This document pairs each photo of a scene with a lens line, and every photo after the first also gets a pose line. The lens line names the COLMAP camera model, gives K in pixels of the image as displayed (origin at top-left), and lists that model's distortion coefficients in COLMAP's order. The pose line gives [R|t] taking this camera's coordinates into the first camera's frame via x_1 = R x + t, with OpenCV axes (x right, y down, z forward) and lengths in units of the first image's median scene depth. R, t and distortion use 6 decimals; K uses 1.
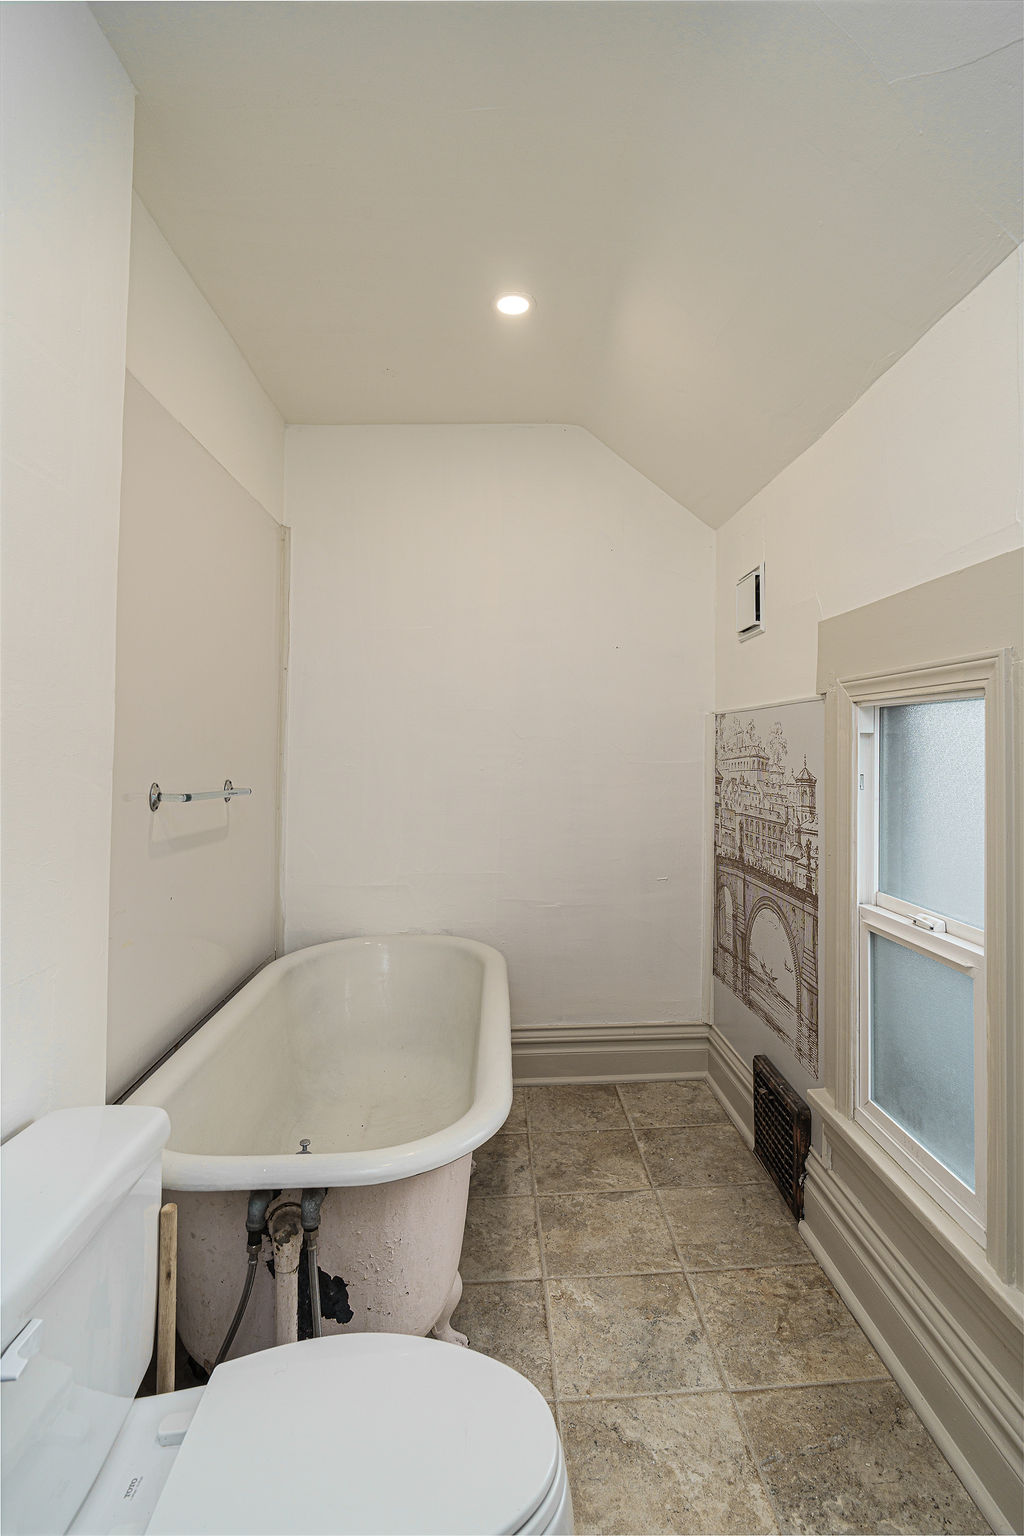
lens RADIAL K [[743.1, 0, 539.7], [0, 743.1, 729.0], [0, 0, 1]] dist [-0.006024, 0.002733]
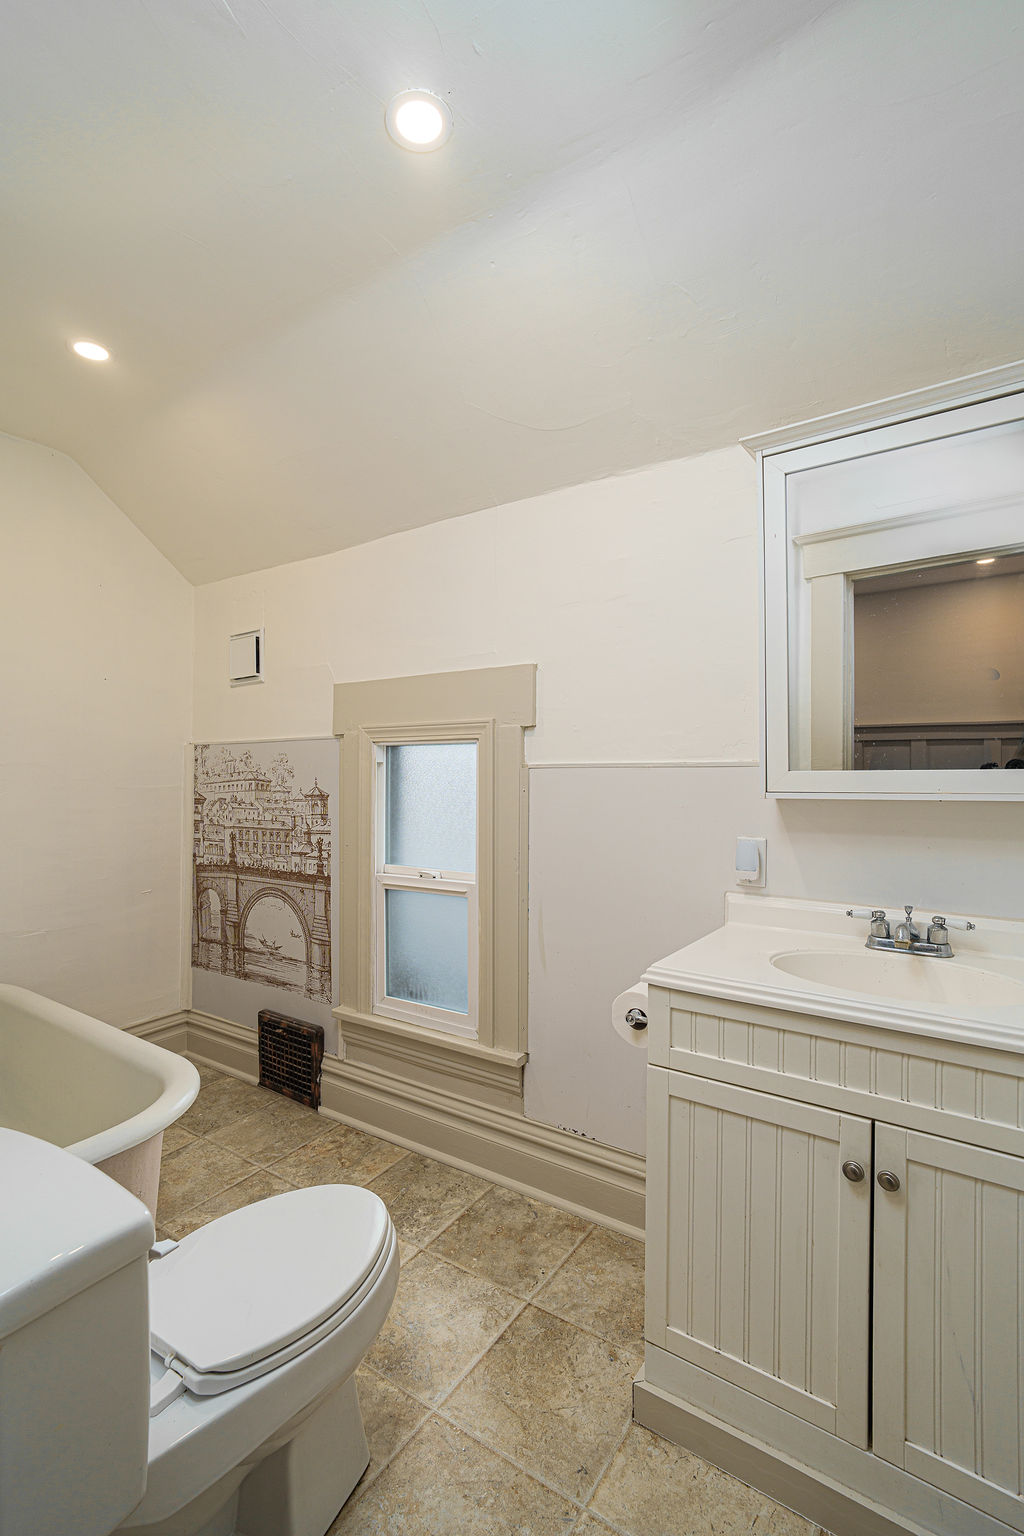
lens RADIAL K [[675.4, 0, 504.7], [0, 675.4, 772.6], [0, 0, 1]] dist [-0.004750, -0.000274]
pose [[0.617586, -0.001777, 0.786502, -0.376056], [-0.014383, 0.999805, 0.013553, 0.003202], [-0.786372, -0.019682, 0.617439, -0.051163]]
